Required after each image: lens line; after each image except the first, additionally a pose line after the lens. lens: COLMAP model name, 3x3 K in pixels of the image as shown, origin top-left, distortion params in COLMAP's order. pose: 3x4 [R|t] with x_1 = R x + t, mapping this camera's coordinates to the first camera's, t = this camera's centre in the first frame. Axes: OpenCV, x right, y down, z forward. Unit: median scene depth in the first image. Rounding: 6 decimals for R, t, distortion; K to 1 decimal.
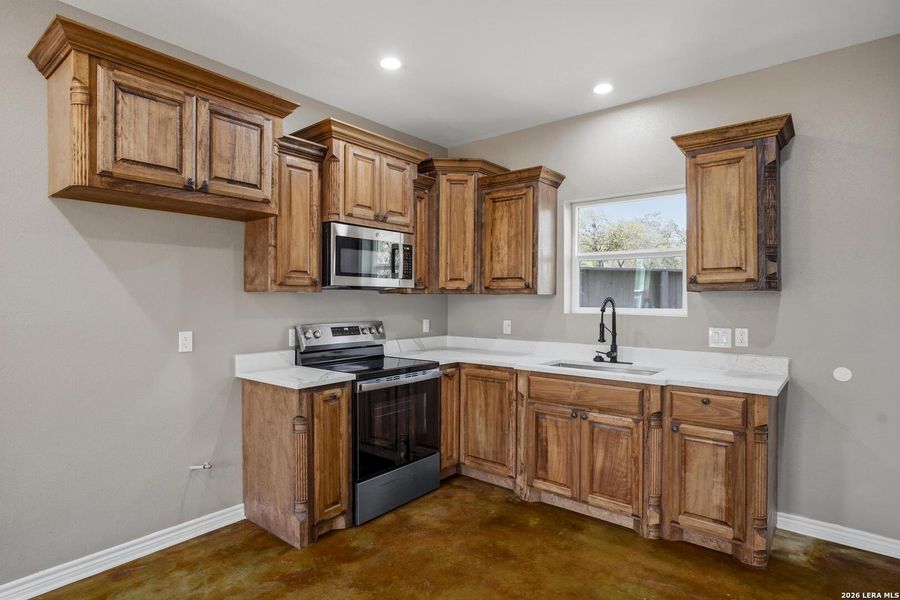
lens RADIAL K [[478.5, 0, 447.3], [0, 478.5, 302.5], [0, 0, 1]] dist [-0.005417, -0.000204]
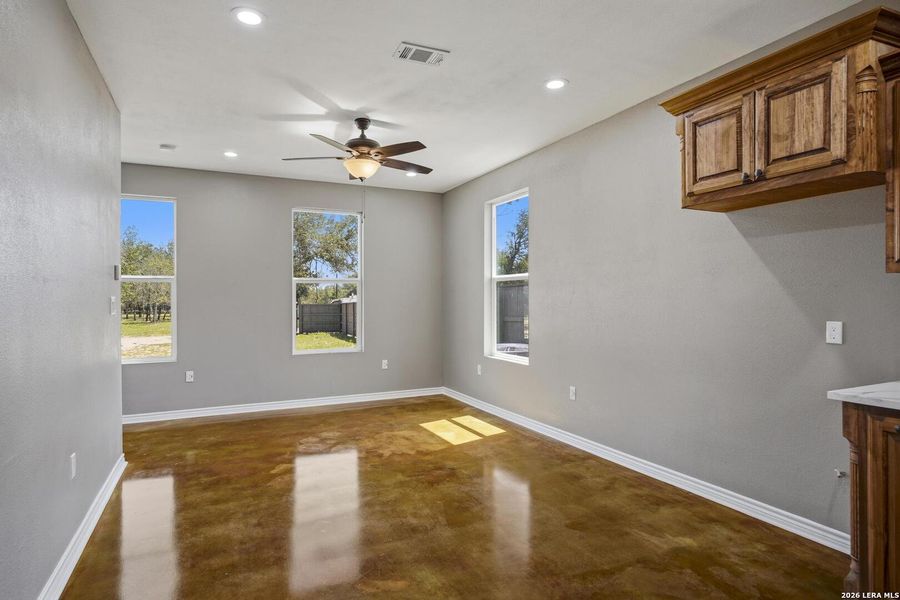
lens RADIAL K [[487.9, 0, 446.6], [0, 487.9, 302.0], [0, 0, 1]] dist [-0.002017, 0.000553]
pose [[-0.415048, 0.004420, -0.909789, 0.577285], [-0.002034, 0.999981, 0.005786, 0.018632], [0.909797, 0.004252, -0.415031, 0.666970]]
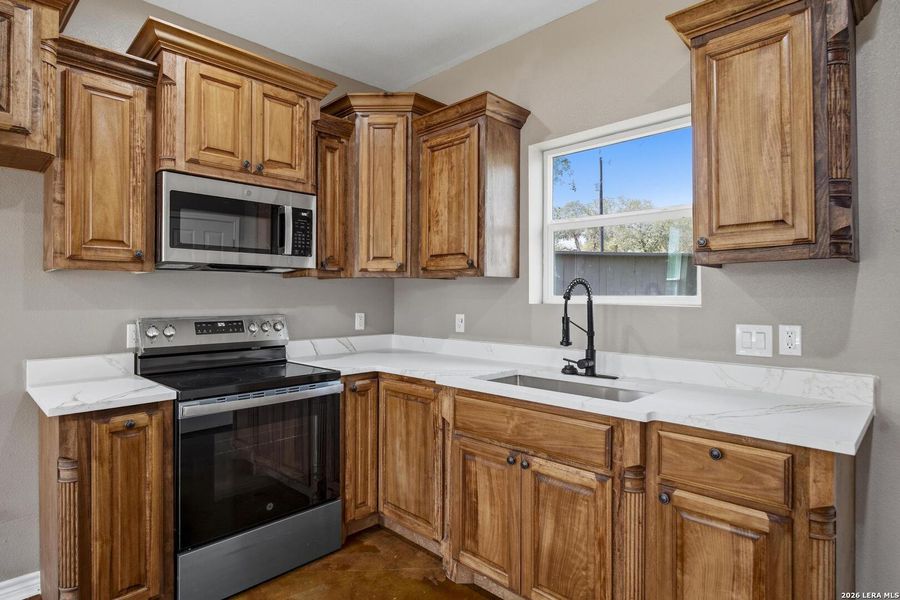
lens RADIAL K [[483.4, 0, 444.1], [0, 483.4, 295.9], [0, 0, 1]] dist [-0.003405, 0.000566]
pose [[0.995421, -0.001923, -0.095569, 0.242241], [0.001141, 0.999965, -0.008230, 0.021505], [0.095581, 0.008083, 0.995389, 0.352741]]
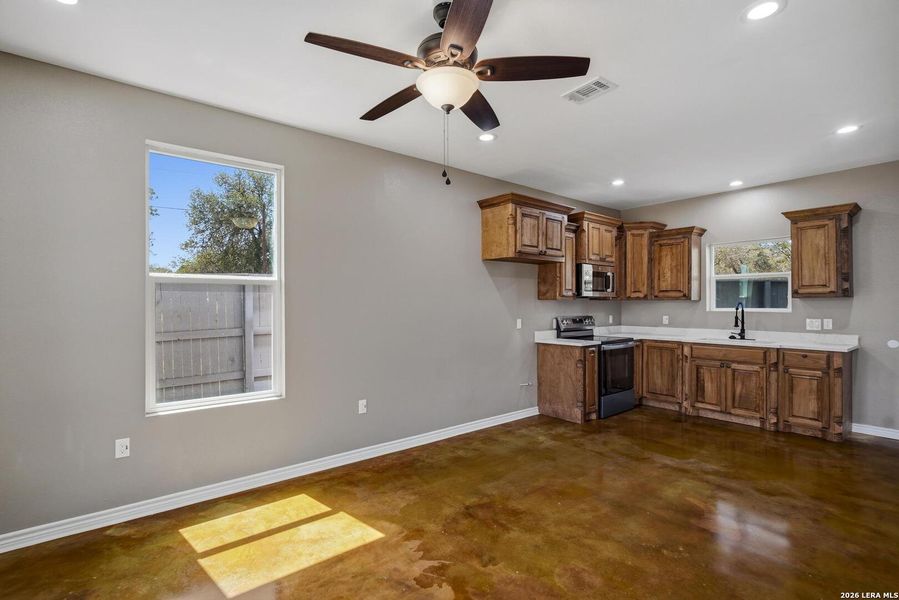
lens RADIAL K [[424.0, 0, 446.1], [0, 424.0, 305.0], [0, 0, 1]] dist [-0.003617, 0.001509]
pose [[0.979647, -0.003894, -0.200691, -0.455683], [0.002942, 0.999983, -0.005043, 0.007269], [0.200708, 0.004350, 0.979642, -0.824518]]
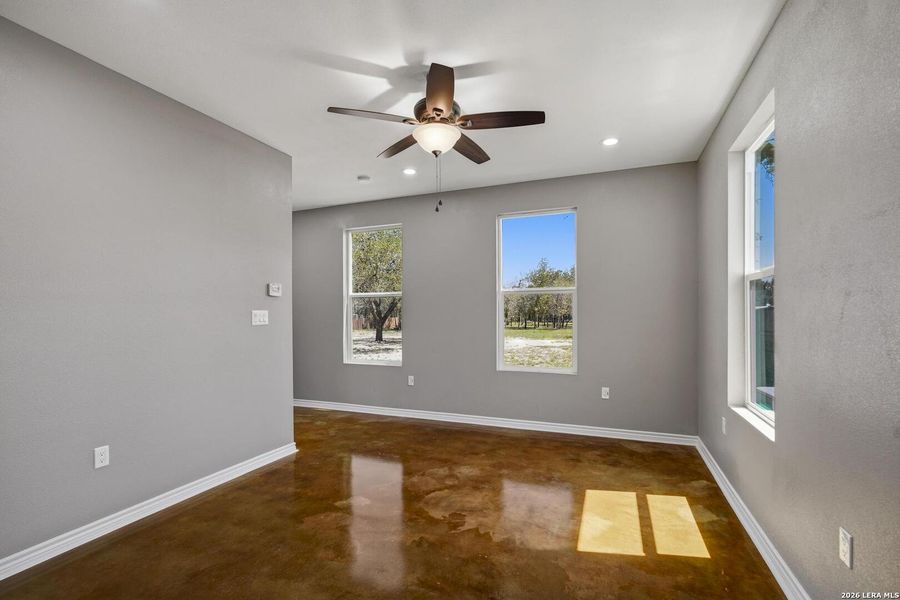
lens RADIAL K [[407.8, 0, 453.4], [0, 407.8, 312.4], [0, 0, 1]] dist [-0.004059, 0.000403]
pose [[-0.949875, 0.001874, -0.312624, -0.348788], [0.000994, 0.999995, 0.002975, 0.018474], [0.312628, 0.002515, -0.949872, 0.722227]]
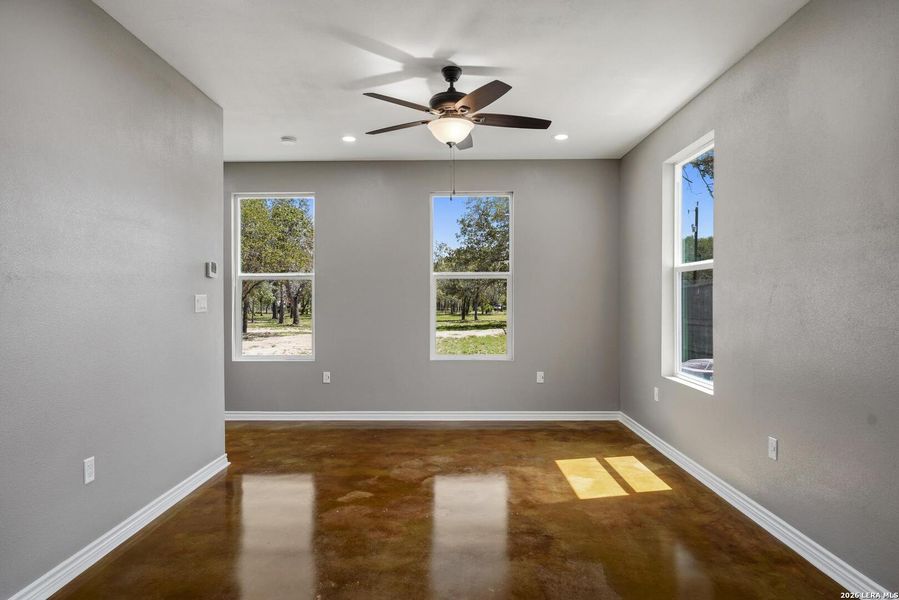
lens RADIAL K [[530.6, 0, 449.5], [0, 530.6, 300.0], [0, 0, 1]] dist [0.003669, 0.000343]
pose [[-0.773749, 0.002474, -0.633488, 0.169362], [-0.002226, 0.999976, 0.006624, 0.018460], [0.633488, 0.006535, -0.773725, 0.793646]]
